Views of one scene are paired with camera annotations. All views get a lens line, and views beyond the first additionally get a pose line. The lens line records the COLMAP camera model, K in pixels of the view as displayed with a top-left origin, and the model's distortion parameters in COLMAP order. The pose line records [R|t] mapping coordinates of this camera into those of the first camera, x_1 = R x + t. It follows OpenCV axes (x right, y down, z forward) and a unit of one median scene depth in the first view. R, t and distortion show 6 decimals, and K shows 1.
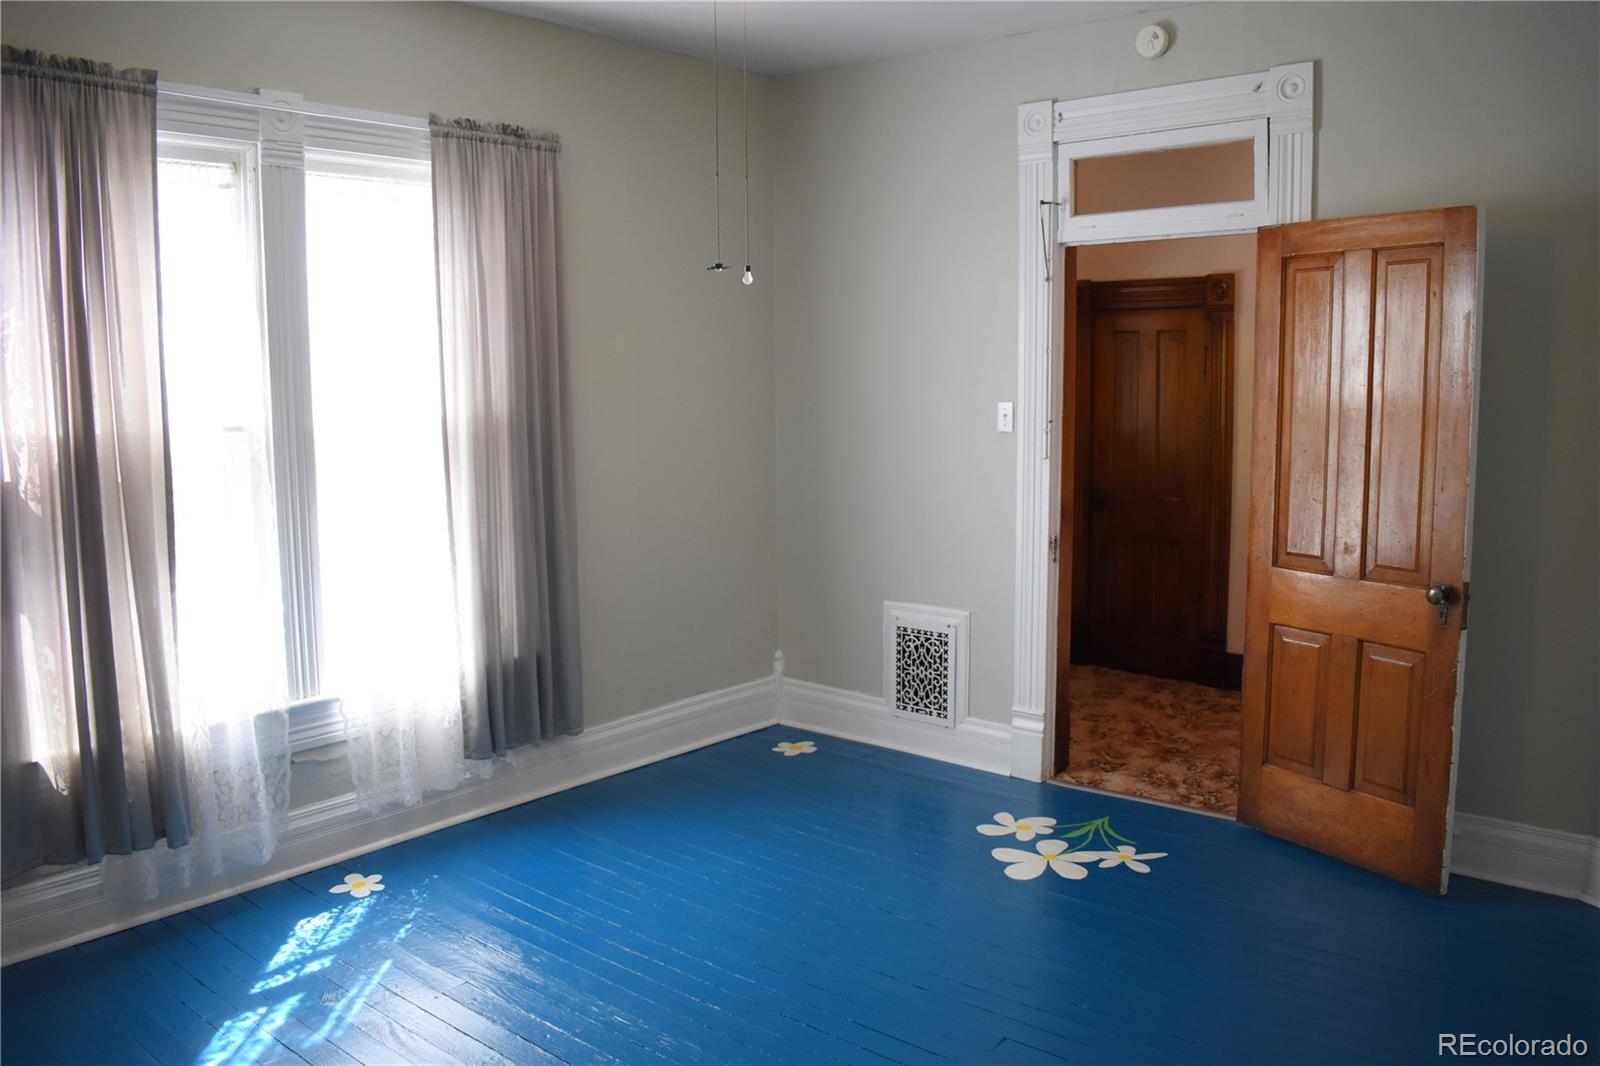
lens RADIAL K [[1258.9, 0, 801.2], [0, 1258.9, 533.1], [0, 0, 1]] dist [-0.088745, 0.007102]
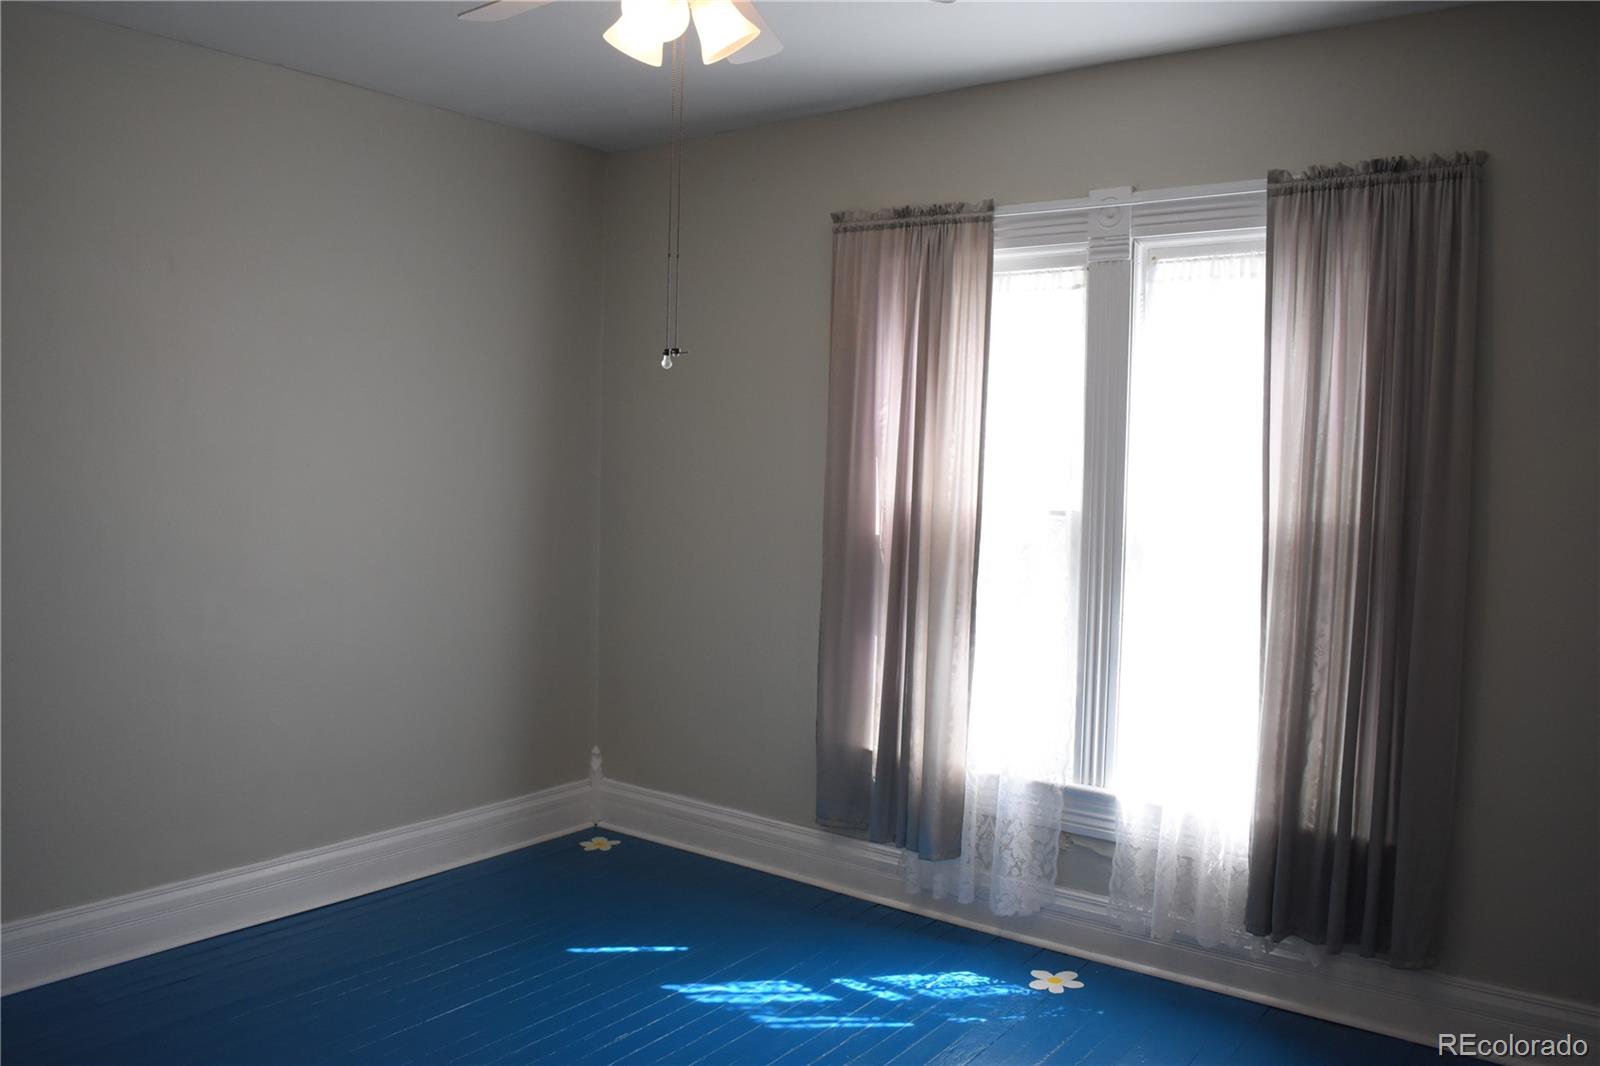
lens RADIAL K [[1258.9, 0, 798.4], [0, 1258.9, 528.3], [0, 0, 1]] dist [-0.088745, 0.007102]
pose [[0.056918, 0.068652, -0.996016, 0.593173], [-0.150315, 0.986850, 0.059430, -0.098940], [0.986998, 0.146333, 0.066489, 0.688543]]
